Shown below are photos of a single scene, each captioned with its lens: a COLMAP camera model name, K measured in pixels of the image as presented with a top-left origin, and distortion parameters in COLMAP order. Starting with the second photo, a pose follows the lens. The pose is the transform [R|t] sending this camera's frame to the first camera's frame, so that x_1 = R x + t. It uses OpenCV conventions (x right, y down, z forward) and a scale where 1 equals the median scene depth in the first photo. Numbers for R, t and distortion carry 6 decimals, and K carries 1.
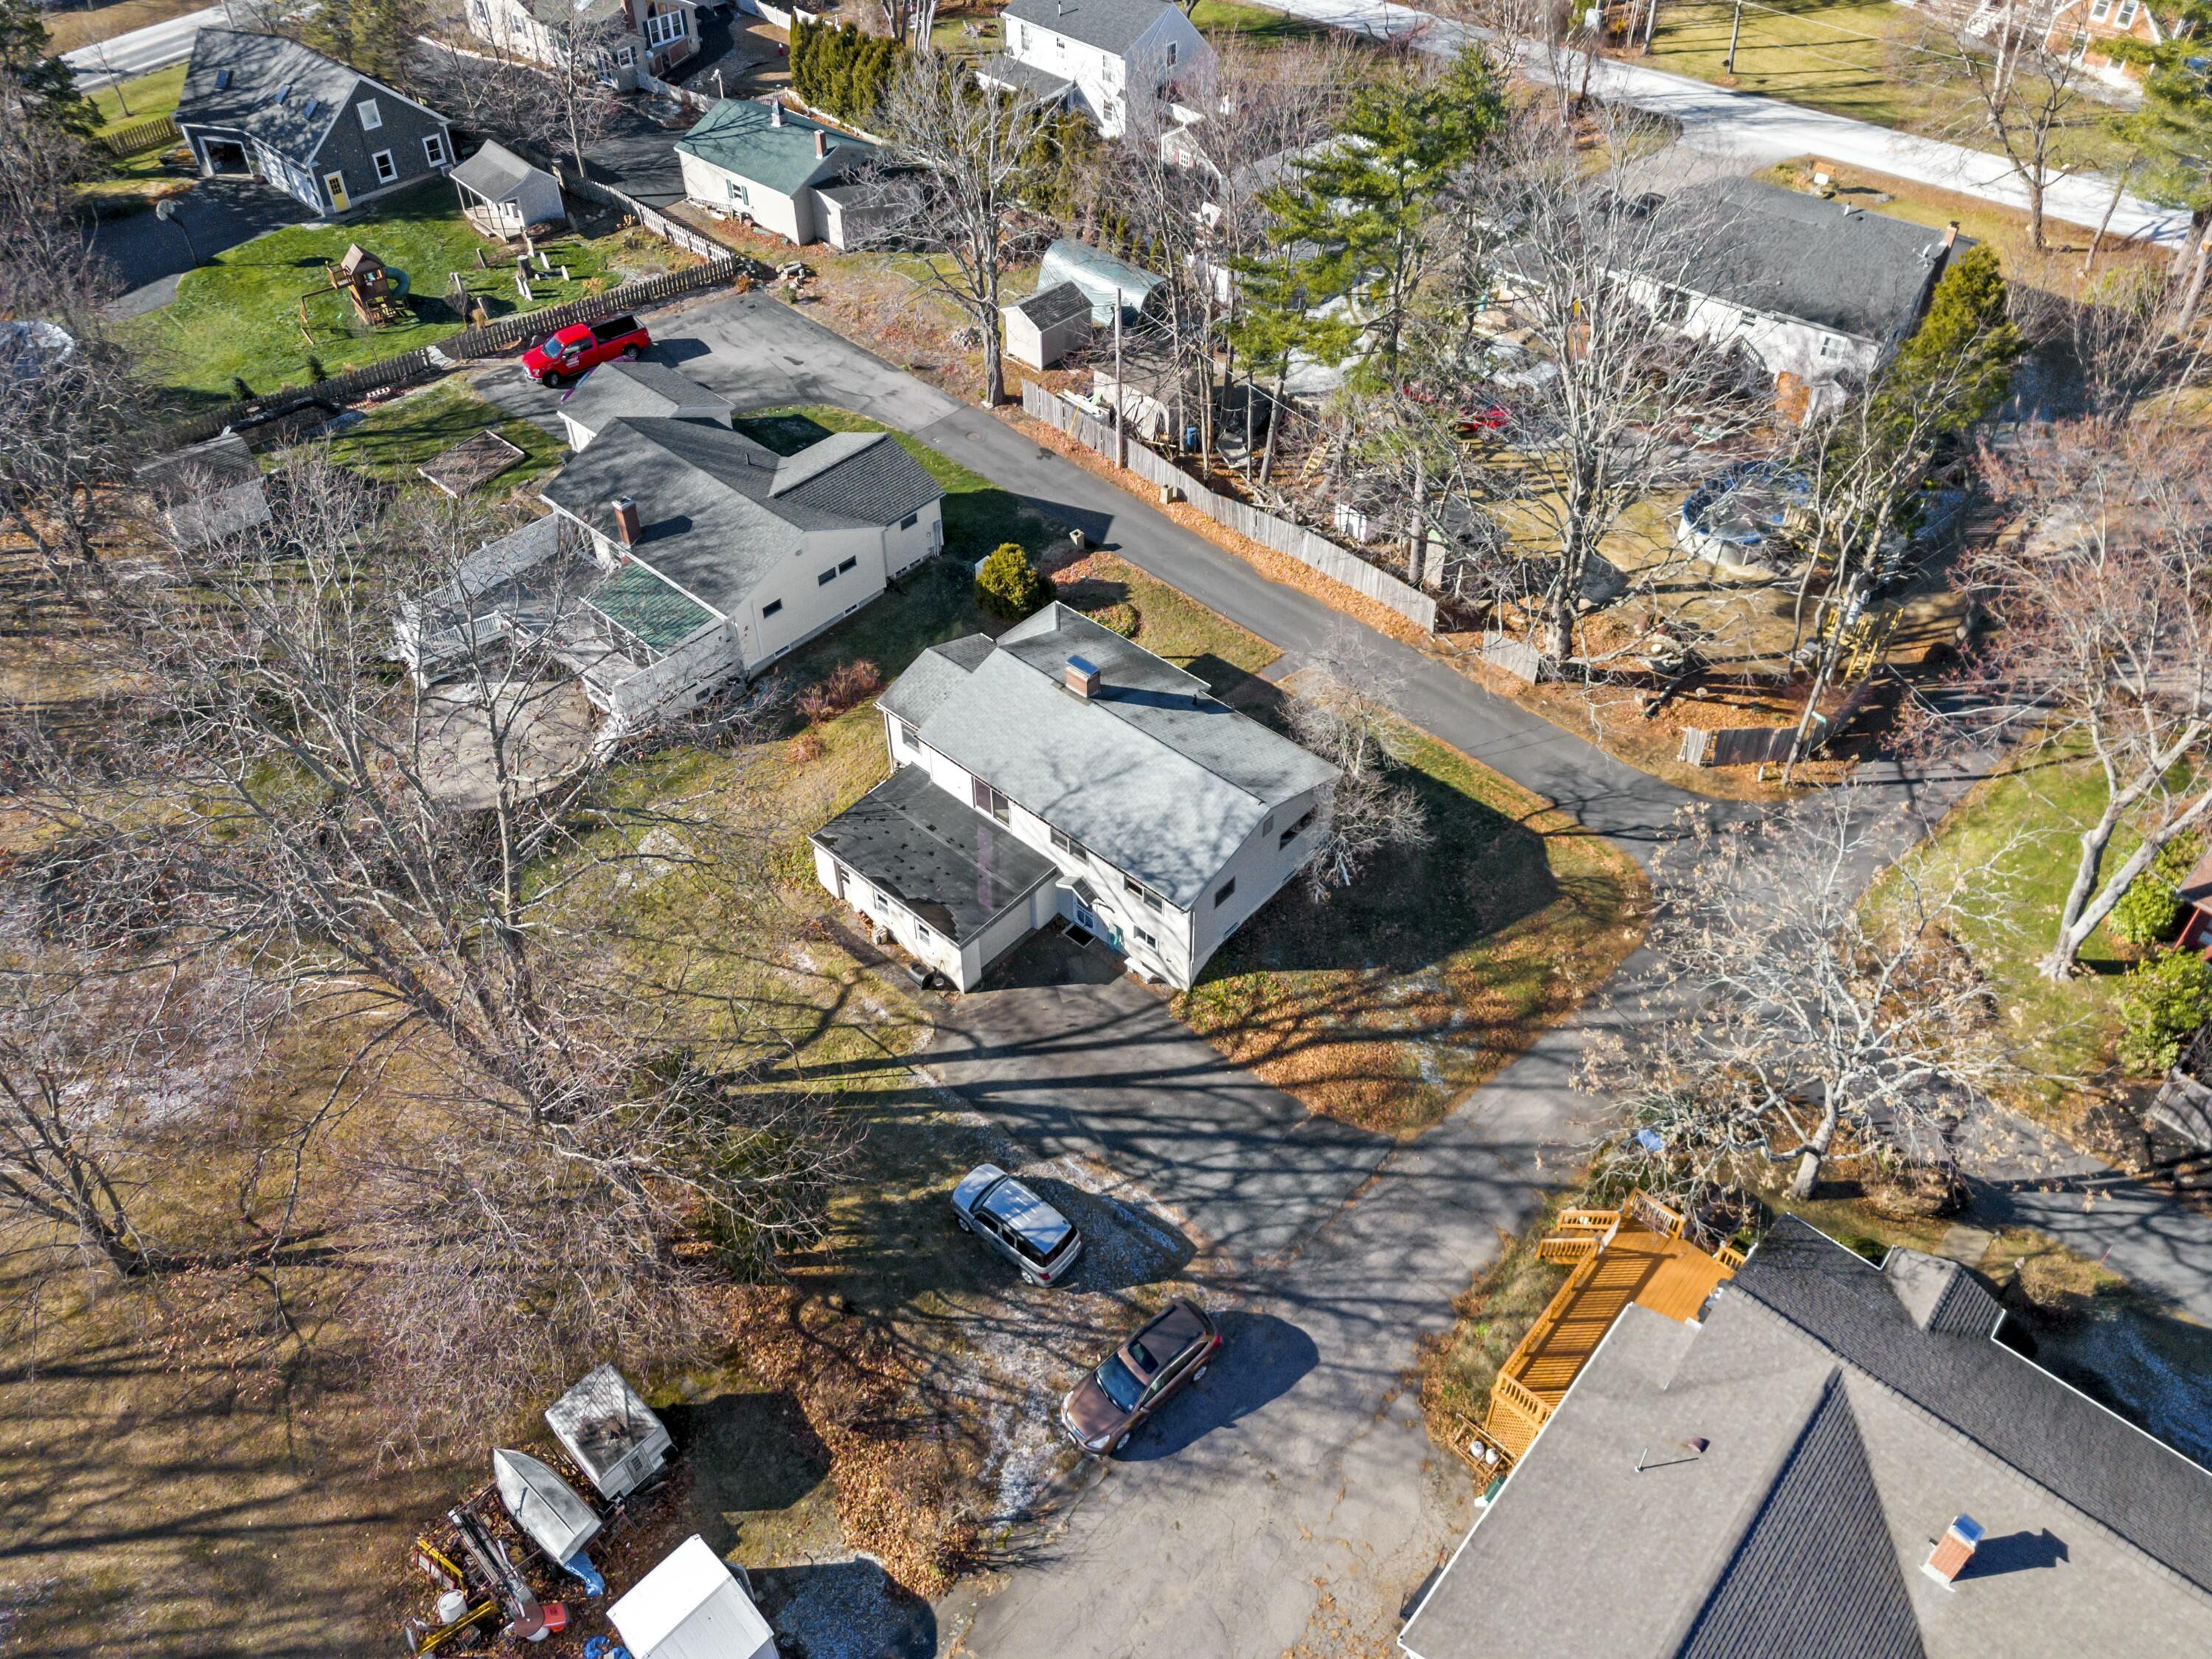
lens RADIAL K [[1631.8, 0, 1106.0], [0, 1631.8, 829.5], [0, 0, 1]] dist [0.002957, -0.000518]
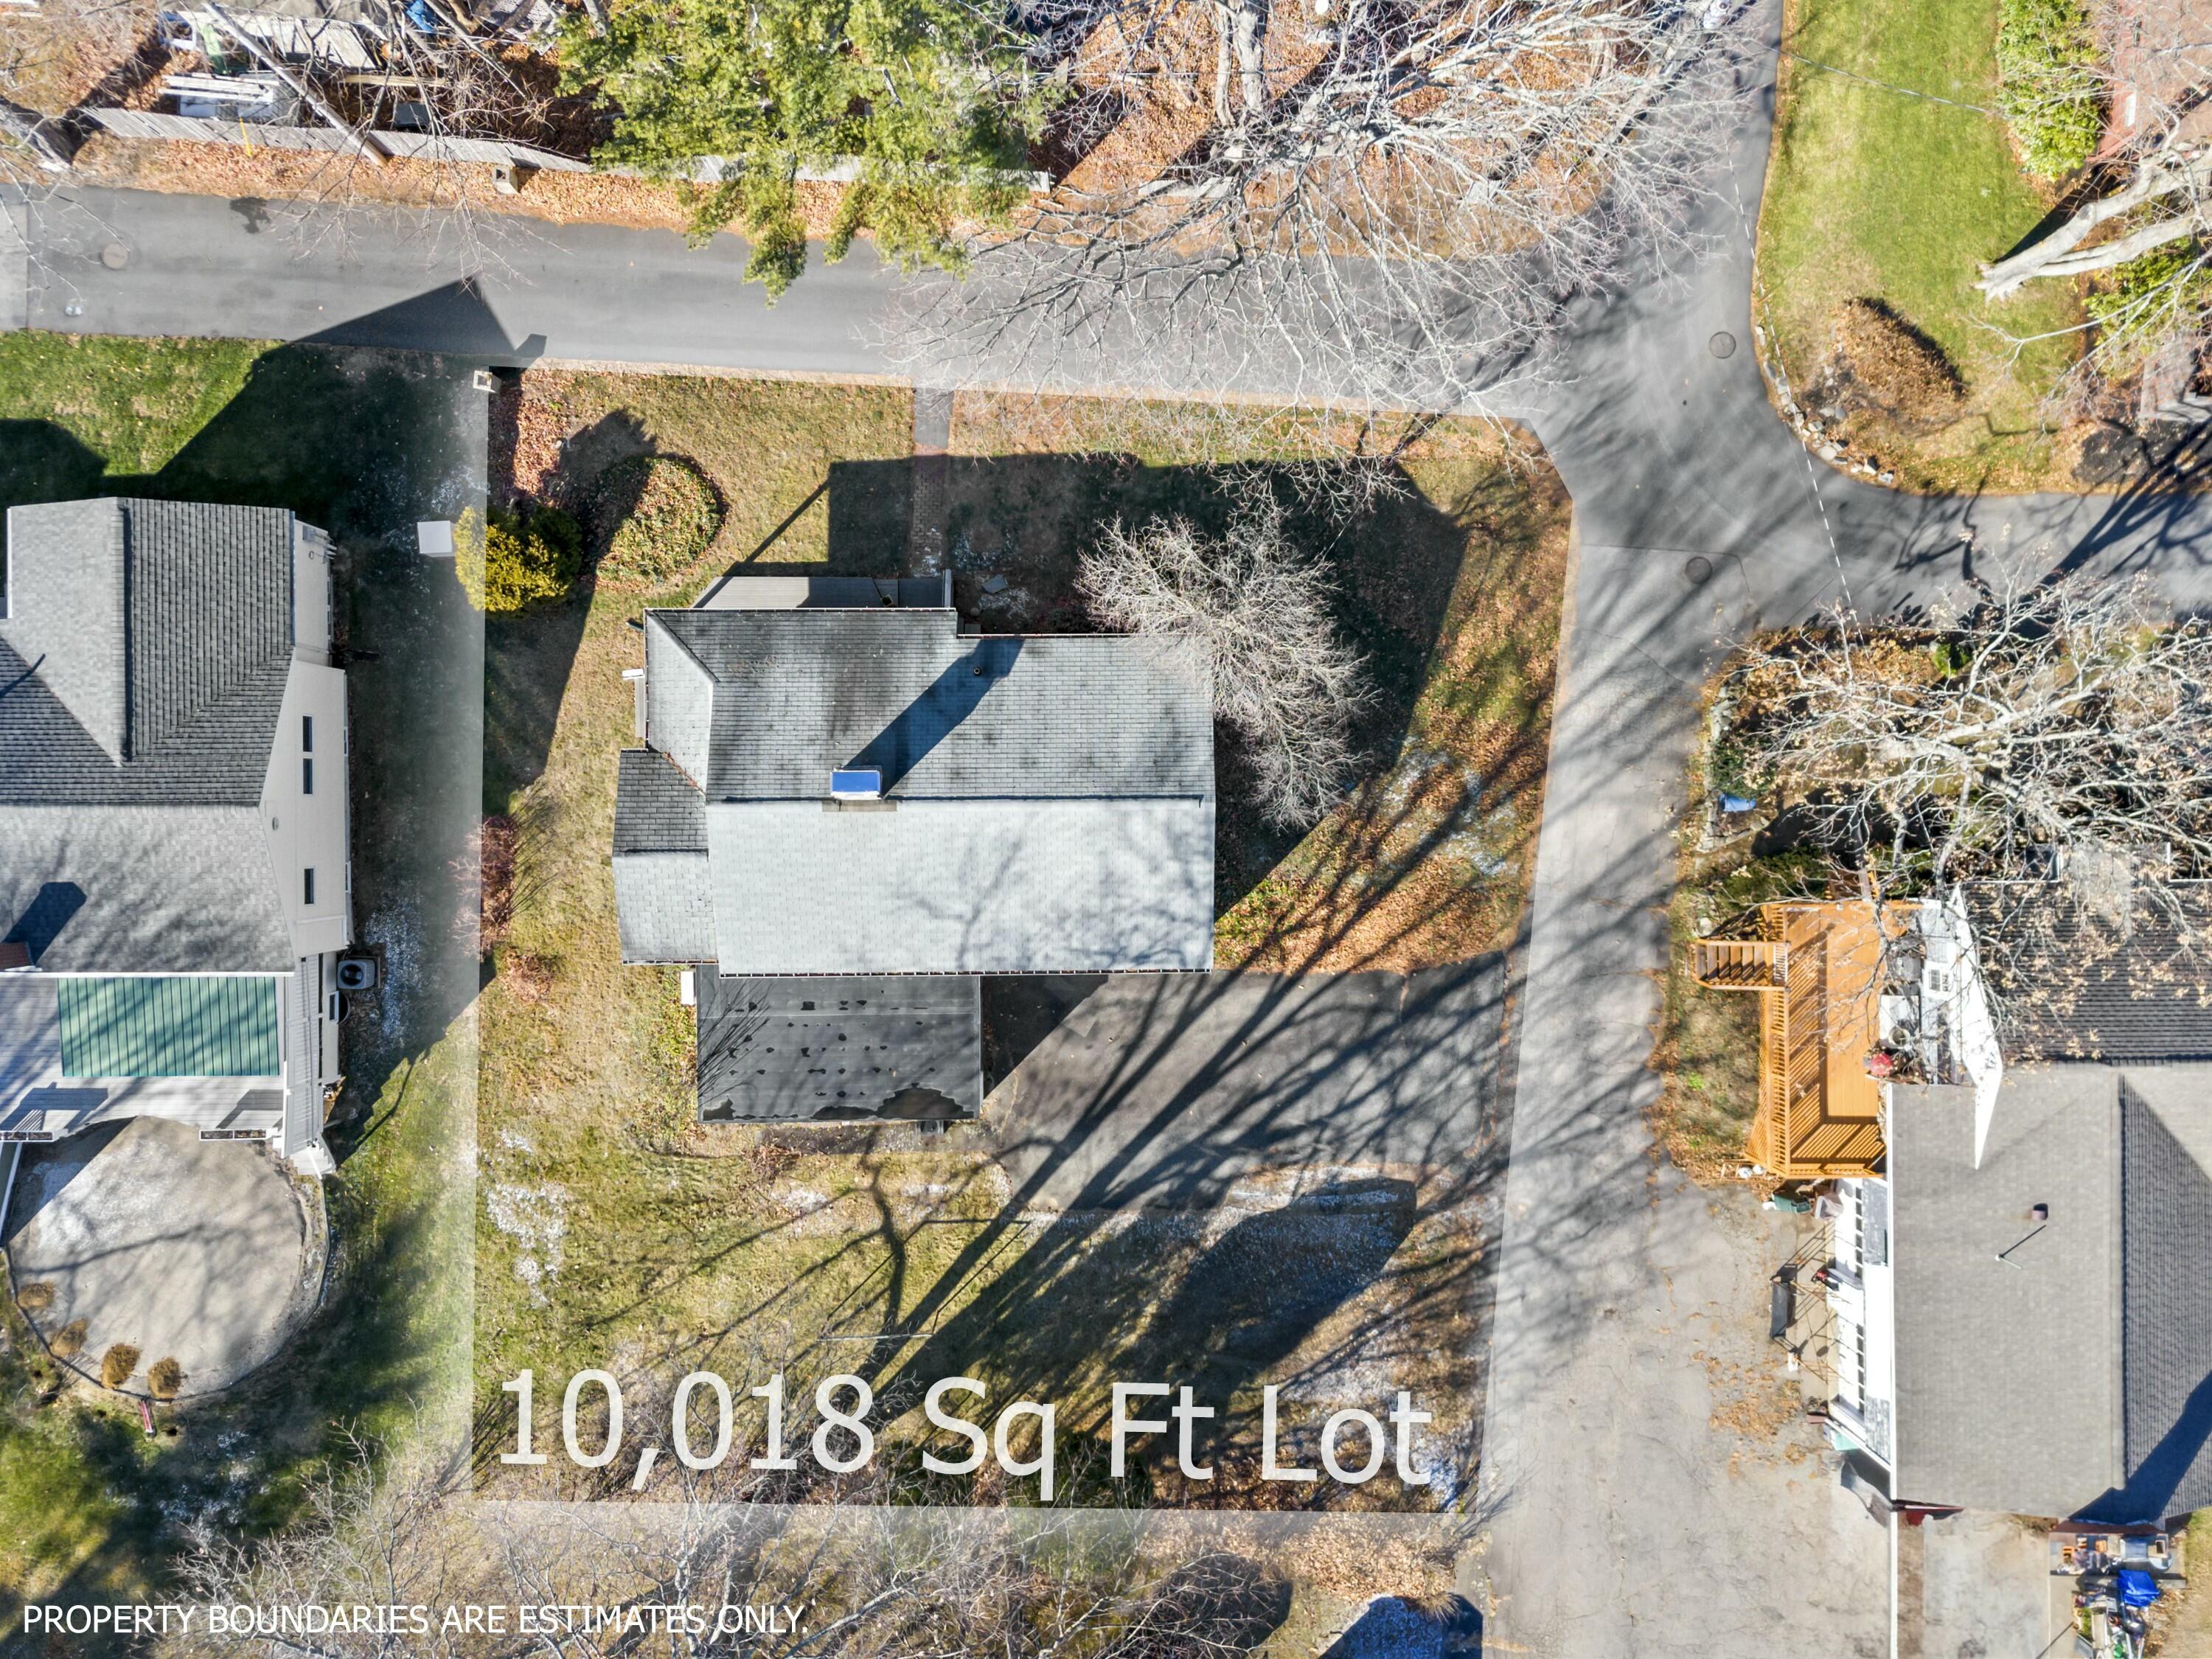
lens RADIAL K [[1545.5, 0, 1106.0], [0, 1545.5, 829.5], [0, 0, 1]] dist [0.020986, 0.000795]
pose [[0.740944, -0.671474, 0.011199, 0.047427], [0.452563, 0.511566, 0.730402, -0.554733], [-0.496174, -0.536118, 0.682926, 0.528176]]
